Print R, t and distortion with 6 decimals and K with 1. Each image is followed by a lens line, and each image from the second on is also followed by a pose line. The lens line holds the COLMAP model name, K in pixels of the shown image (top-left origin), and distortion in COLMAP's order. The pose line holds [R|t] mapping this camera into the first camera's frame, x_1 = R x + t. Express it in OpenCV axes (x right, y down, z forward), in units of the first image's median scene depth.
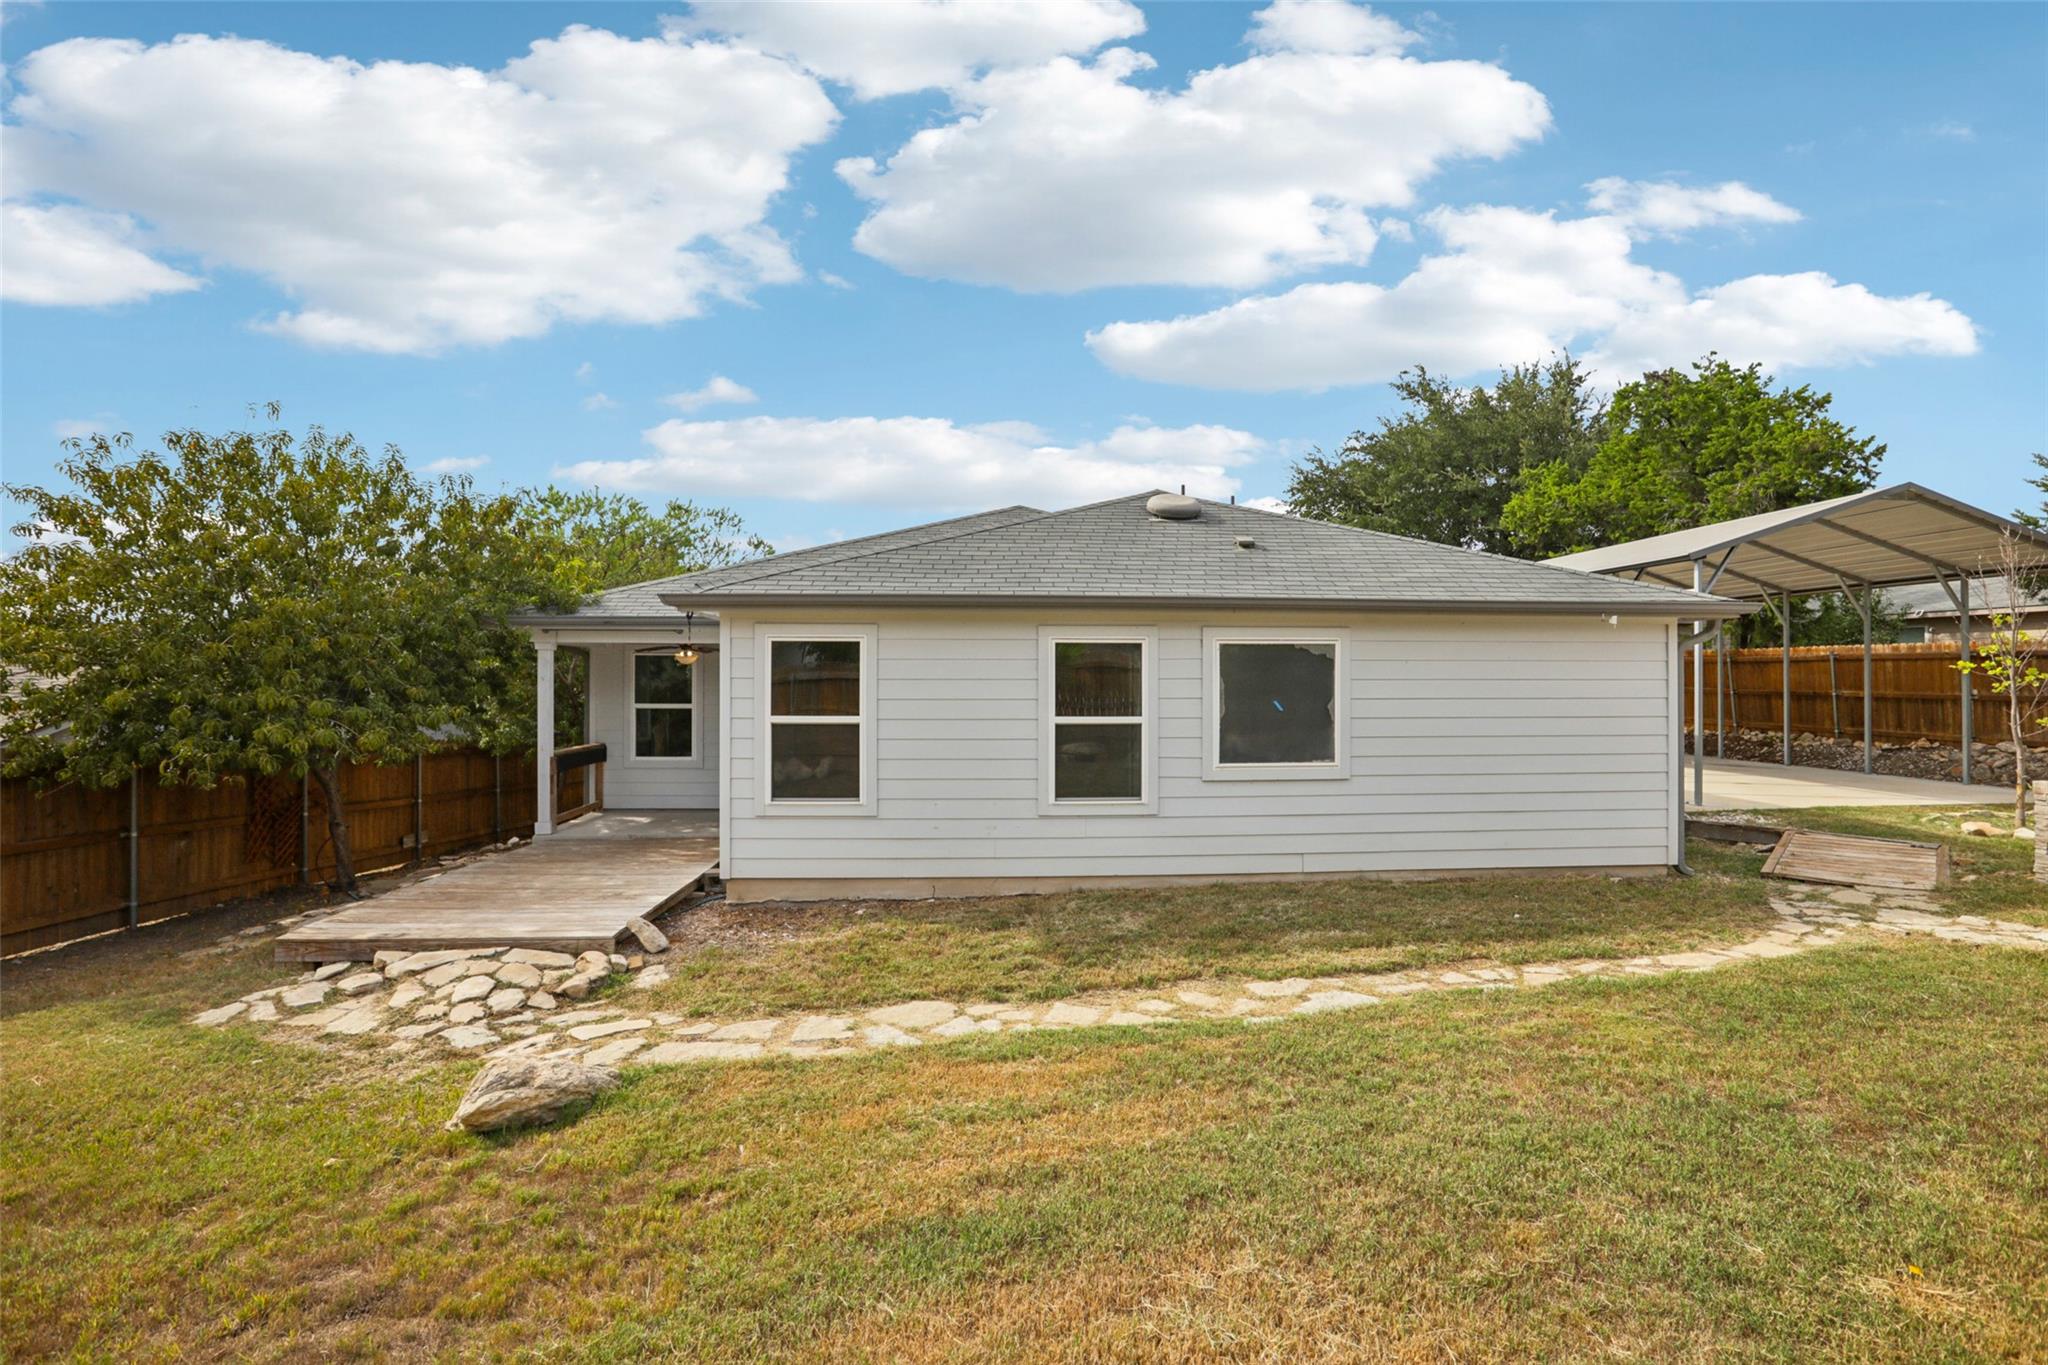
lens RADIAL K [[929.1, 0, 1038.1], [0, 929.1, 678.5], [0, 0, 1]] dist [-0.001767, 0.000877]
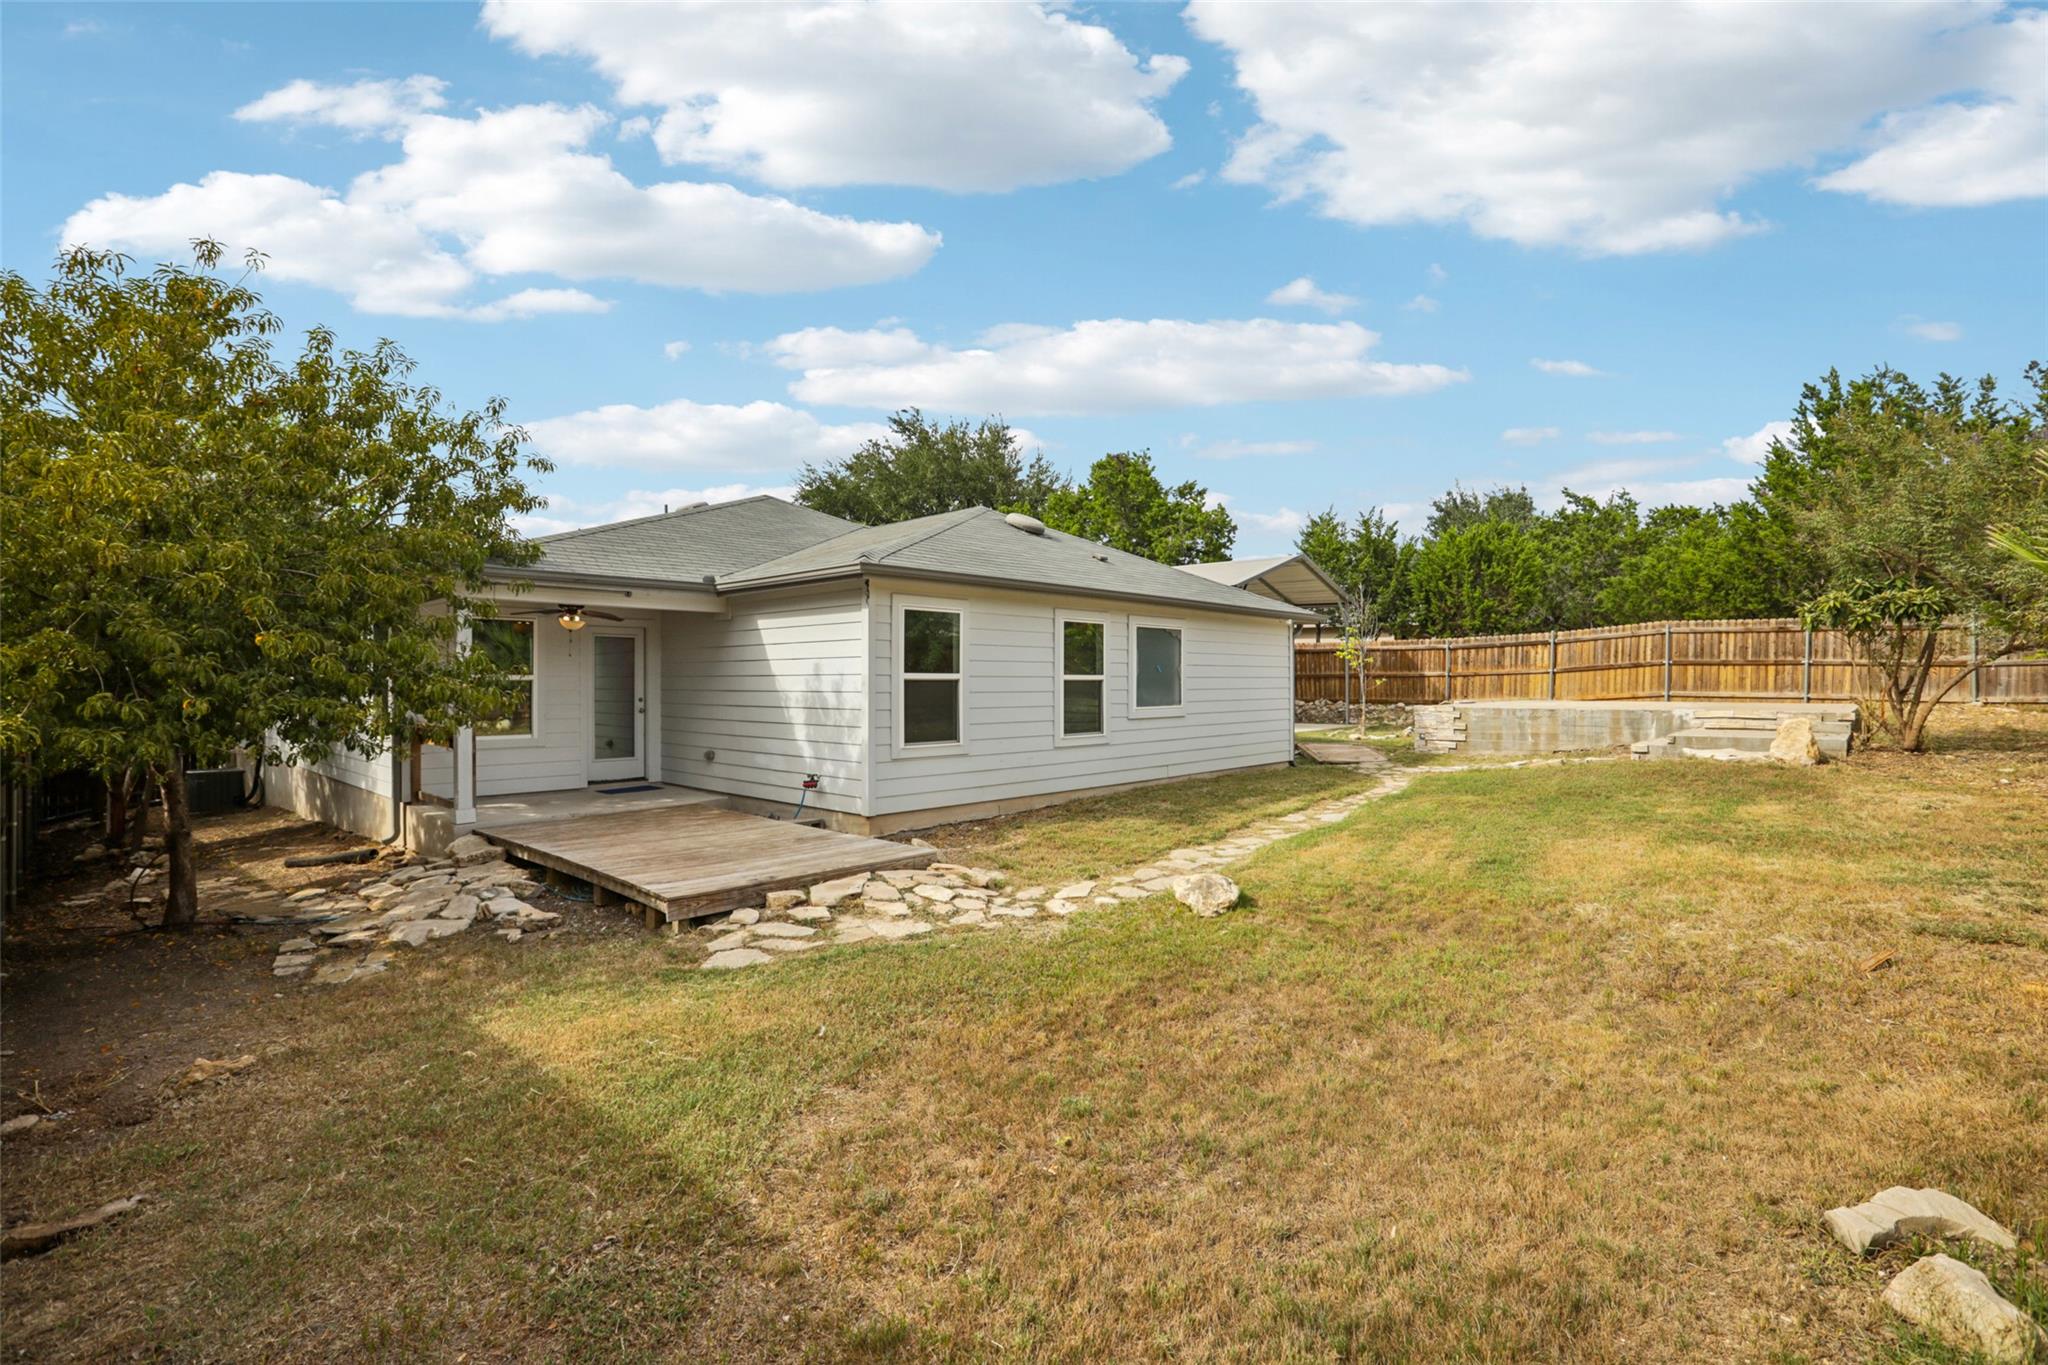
lens RADIAL K [[929.1, 0, 1023.2], [0, 929.1, 673.8], [0, 0, 1]] dist [-0.001767, 0.000877]
pose [[0.727203, 0.001582, 0.686421, -0.962549], [-0.002983, 0.999995, 0.000856, 0.038437], [-0.686416, -0.002670, 0.727204, 0.044955]]
